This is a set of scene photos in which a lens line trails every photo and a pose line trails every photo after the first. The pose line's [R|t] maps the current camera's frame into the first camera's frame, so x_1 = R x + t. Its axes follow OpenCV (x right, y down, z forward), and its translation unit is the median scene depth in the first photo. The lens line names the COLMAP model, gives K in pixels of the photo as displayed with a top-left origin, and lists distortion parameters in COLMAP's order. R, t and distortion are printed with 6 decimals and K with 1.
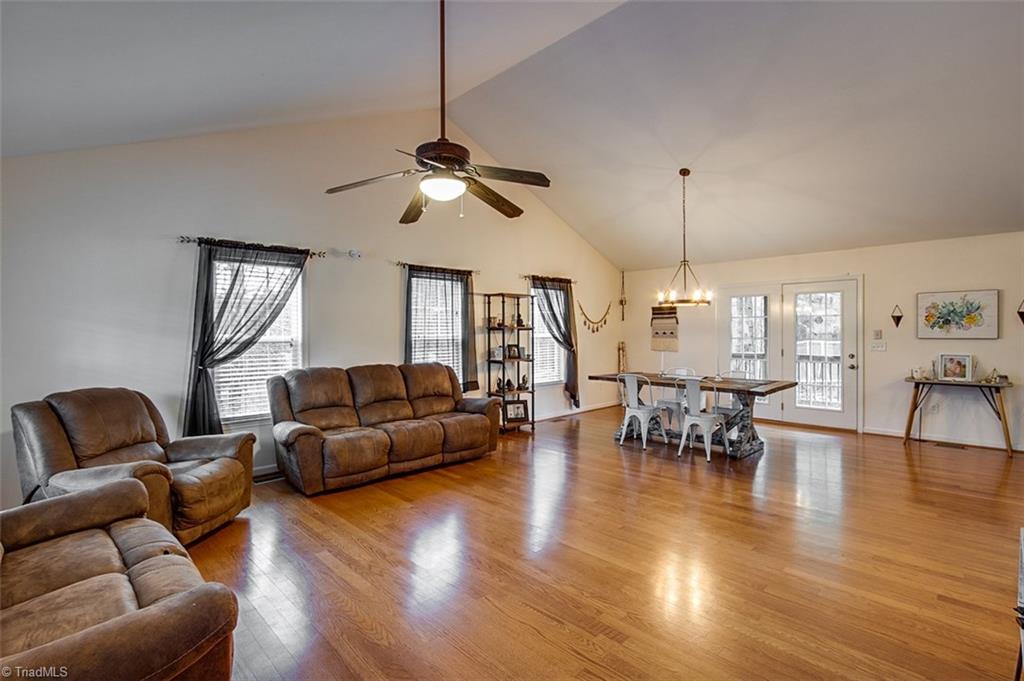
lens RADIAL K [[490.9, 0, 500.5], [0, 490.9, 334.3], [0, 0, 1]] dist [-0.007470, -0.000395]
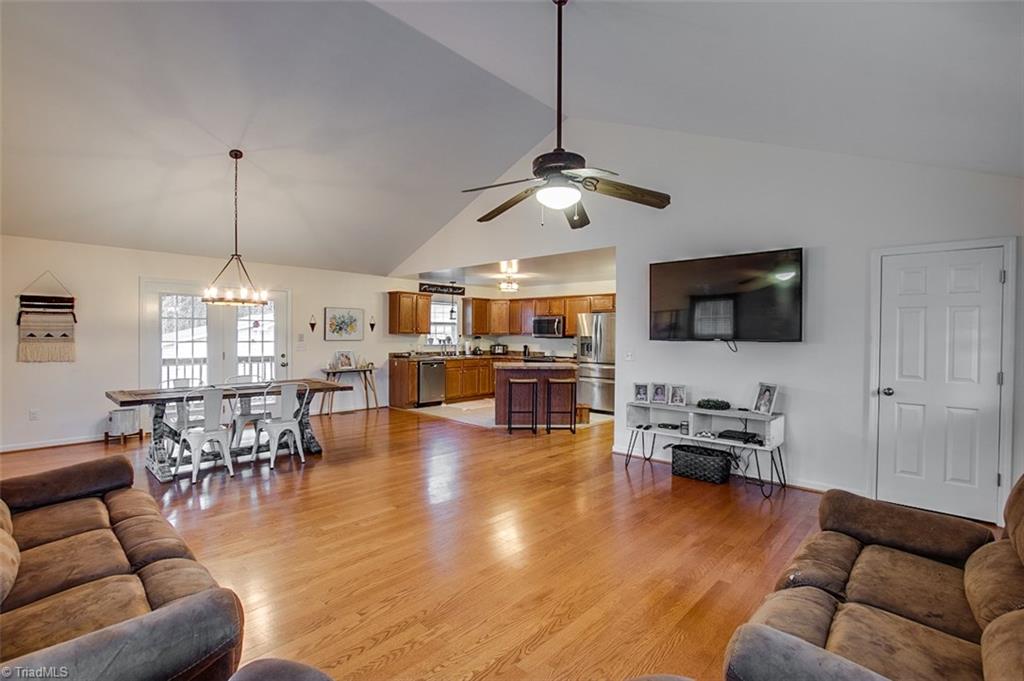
lens RADIAL K [[478.9, 0, 522.1], [0, 478.9, 344.6], [0, 0, 1]] dist [-0.007846, -0.000042]
pose [[-0.083022, -0.016822, 0.996406, -0.534731], [-0.003119, 0.999857, 0.016620, -0.003402], [-0.996543, -0.001728, -0.083062, 0.559828]]
